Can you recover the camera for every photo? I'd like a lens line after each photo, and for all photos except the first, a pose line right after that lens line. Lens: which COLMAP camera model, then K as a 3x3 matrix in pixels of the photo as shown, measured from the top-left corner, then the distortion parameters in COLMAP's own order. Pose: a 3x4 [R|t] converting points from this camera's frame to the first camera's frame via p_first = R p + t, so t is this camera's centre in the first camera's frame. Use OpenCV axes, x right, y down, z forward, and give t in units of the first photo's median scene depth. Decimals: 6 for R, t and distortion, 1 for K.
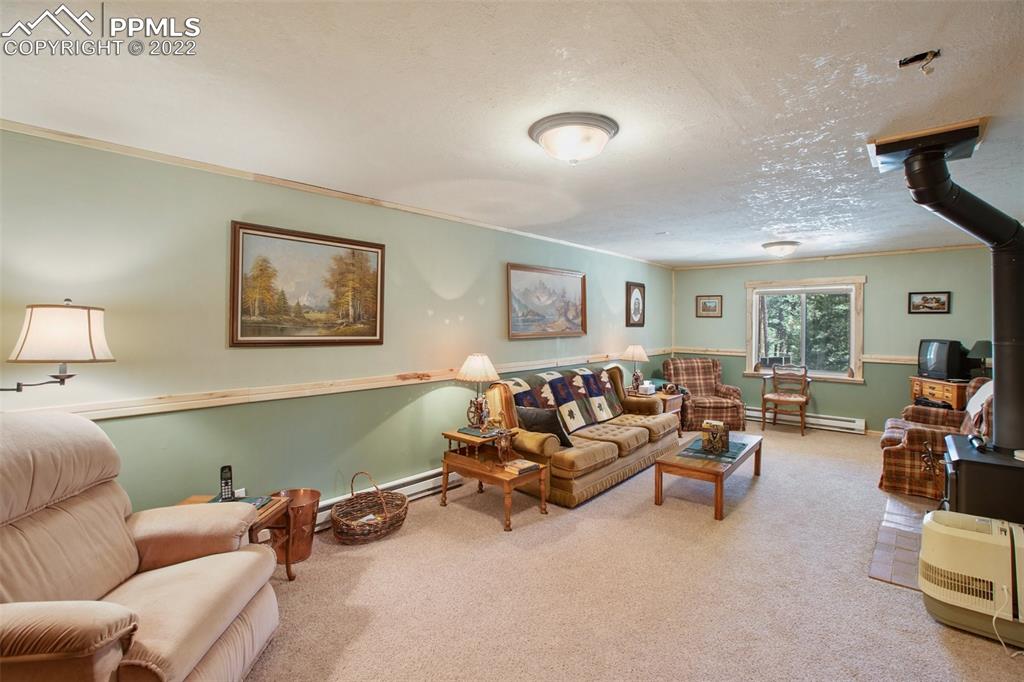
lens RADIAL K [[511.5, 0, 487.8], [0, 511.5, 313.6], [0, 0, 1]] dist [-0.003522, -0.000121]
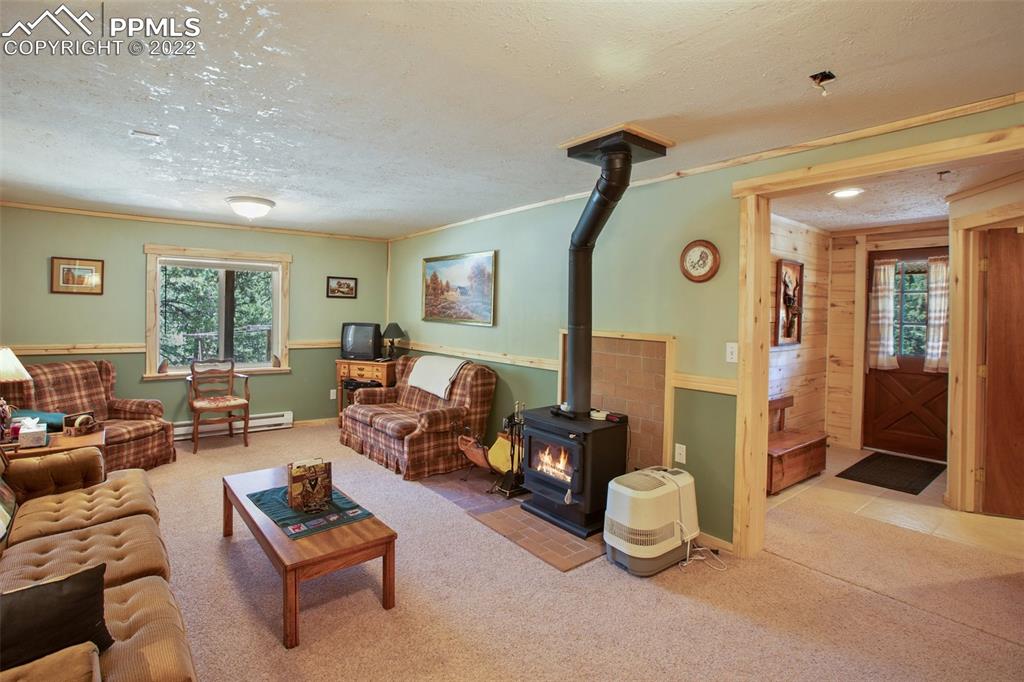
lens RADIAL K [[511.5, 0, 487.8], [0, 511.5, 313.6], [0, 0, 1]] dist [-0.003522, -0.000121]
pose [[0.163152, -0.007803, 0.986570, -0.118006], [-0.034668, 0.999306, 0.013637, 0.007135], [-0.985992, -0.036427, 0.162768, 0.524759]]
